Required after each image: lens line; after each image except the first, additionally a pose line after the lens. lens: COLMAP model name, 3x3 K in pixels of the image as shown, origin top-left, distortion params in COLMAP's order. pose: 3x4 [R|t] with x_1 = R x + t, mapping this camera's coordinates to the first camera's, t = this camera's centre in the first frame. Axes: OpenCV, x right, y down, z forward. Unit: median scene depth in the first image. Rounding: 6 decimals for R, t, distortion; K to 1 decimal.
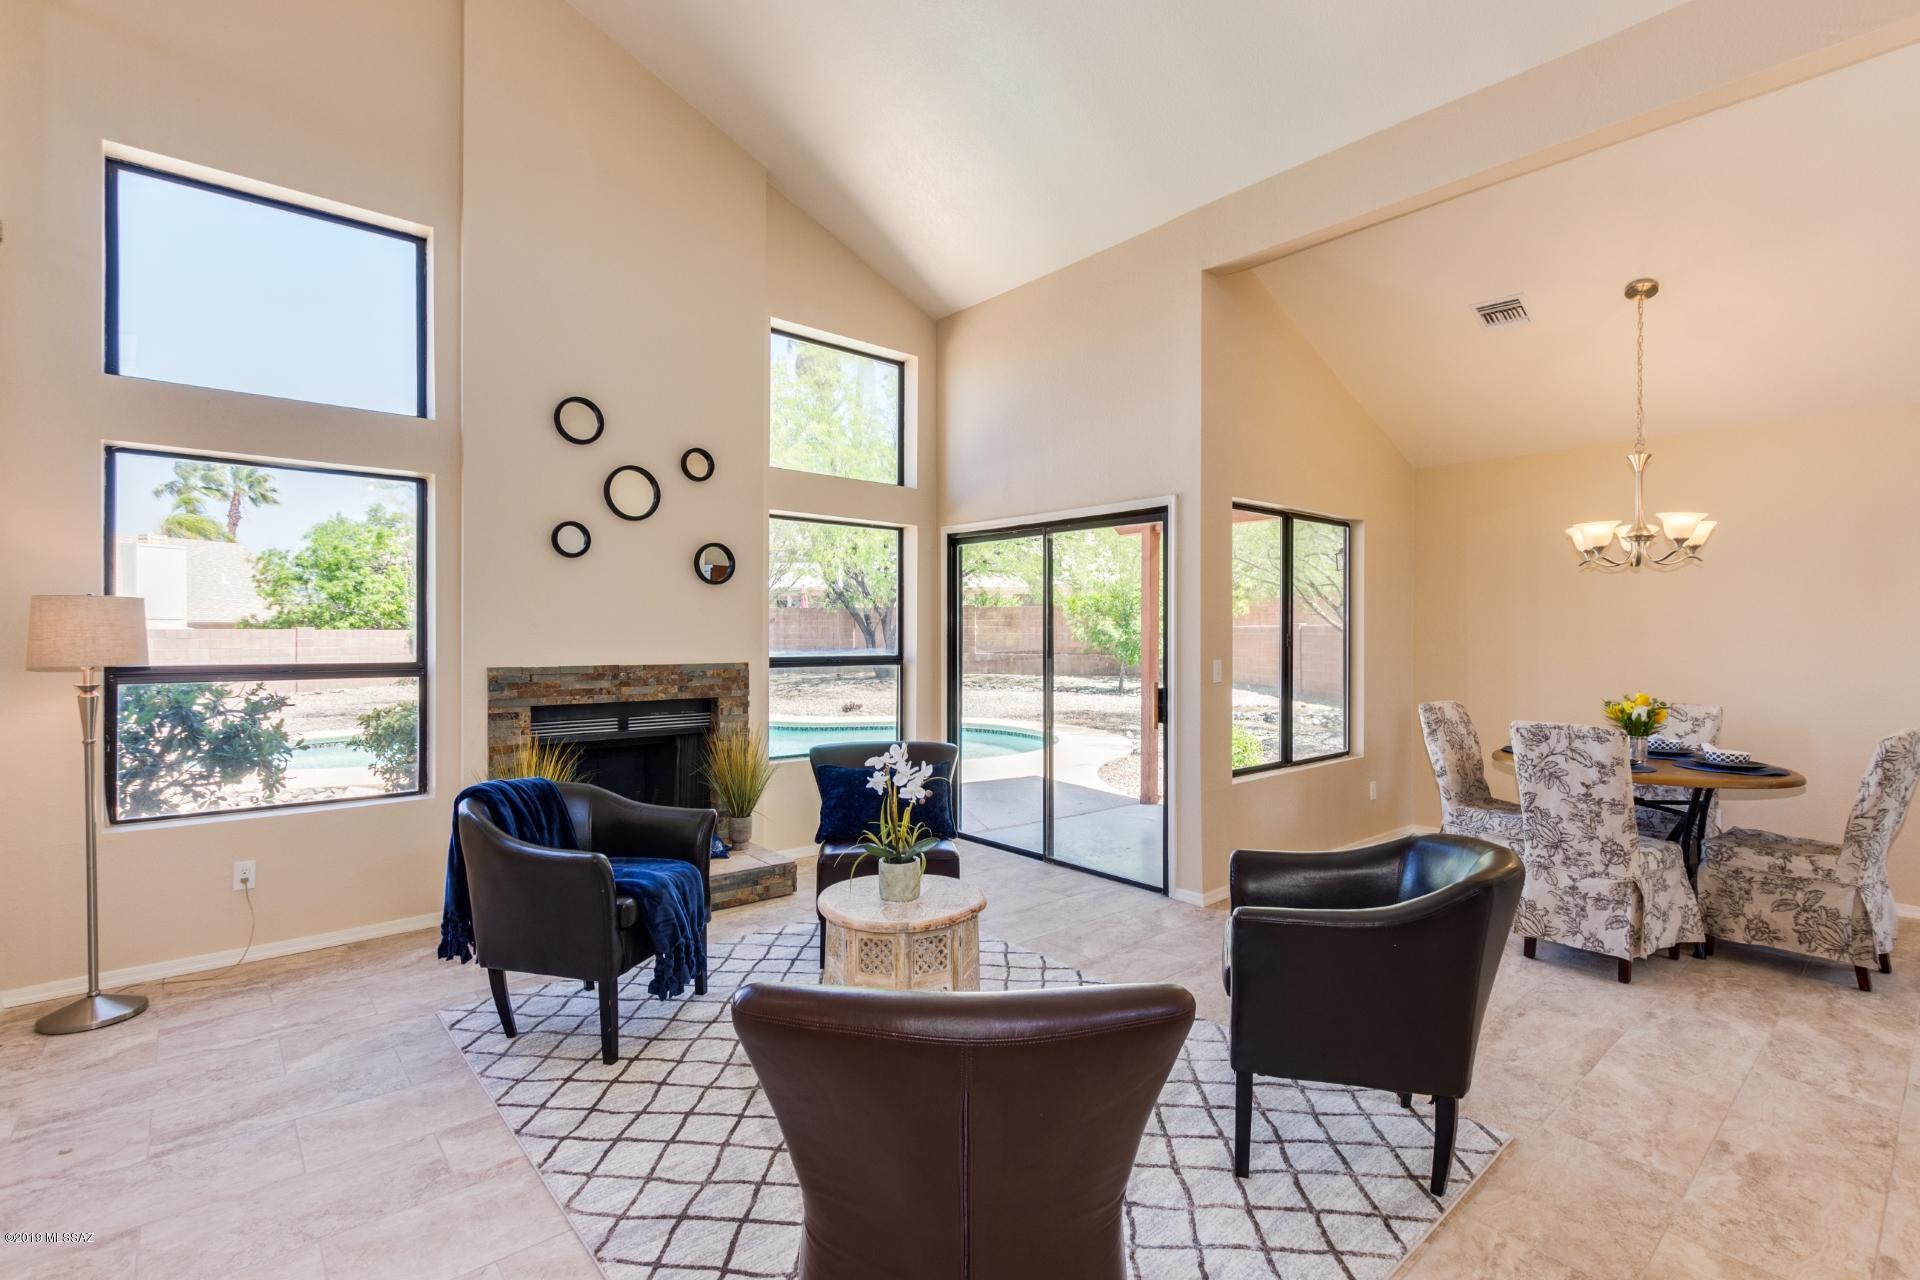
lens RADIAL K [[890.9, 0, 963.3], [0, 890.9, 631.7], [0, 0, 1]] dist [0.000257, -0.001037]
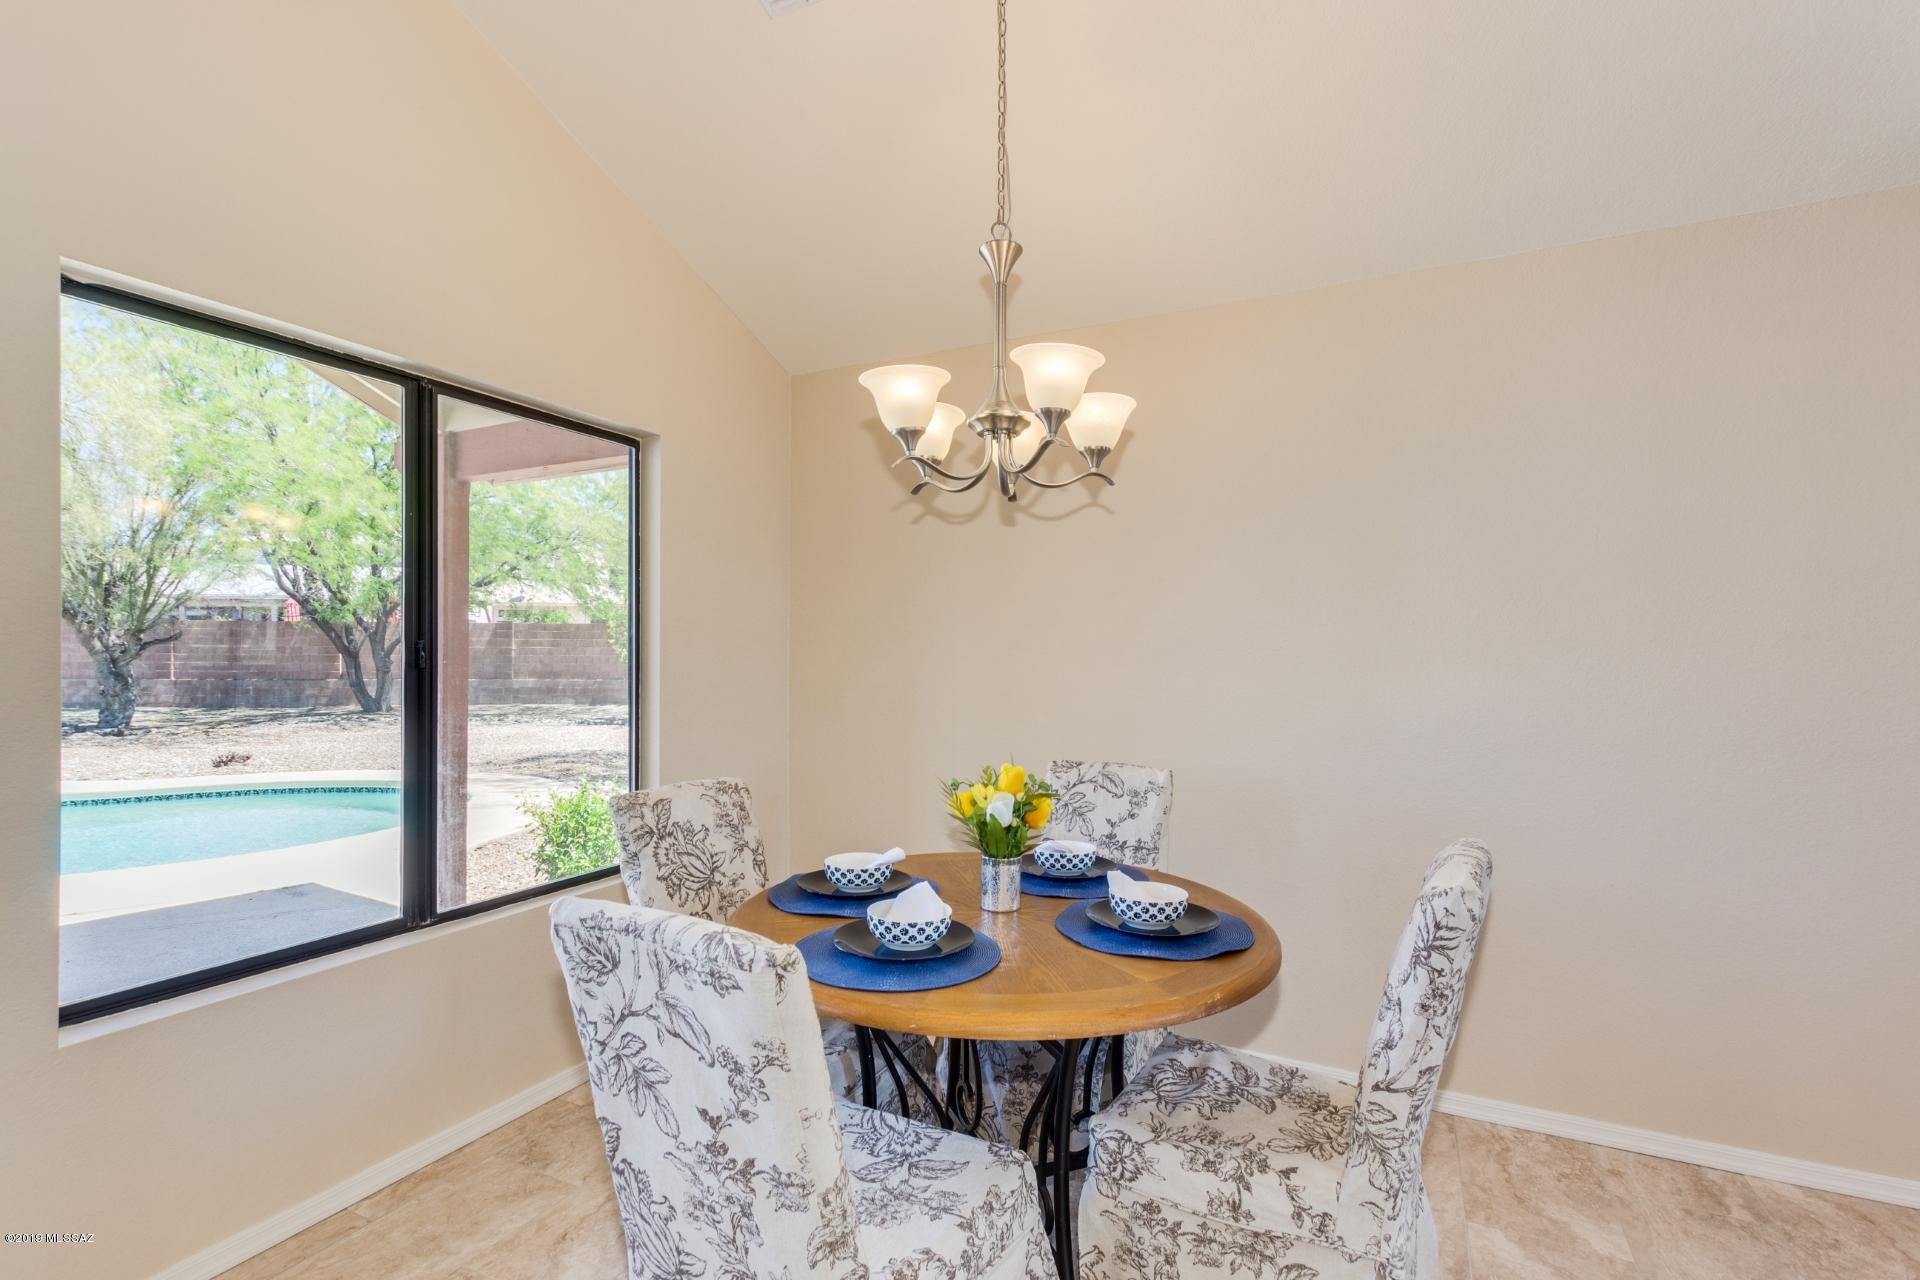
lens RADIAL K [[879.6, 0, 975.4], [0, 879.6, 647.7], [0, 0, 1]] dist [0.004396, -0.003695]
pose [[0.918387, 0.004319, 0.395660, 0.629961], [-0.001044, 0.999963, -0.008492, 0.014016], [-0.395683, 0.007386, 0.918358, 0.653803]]
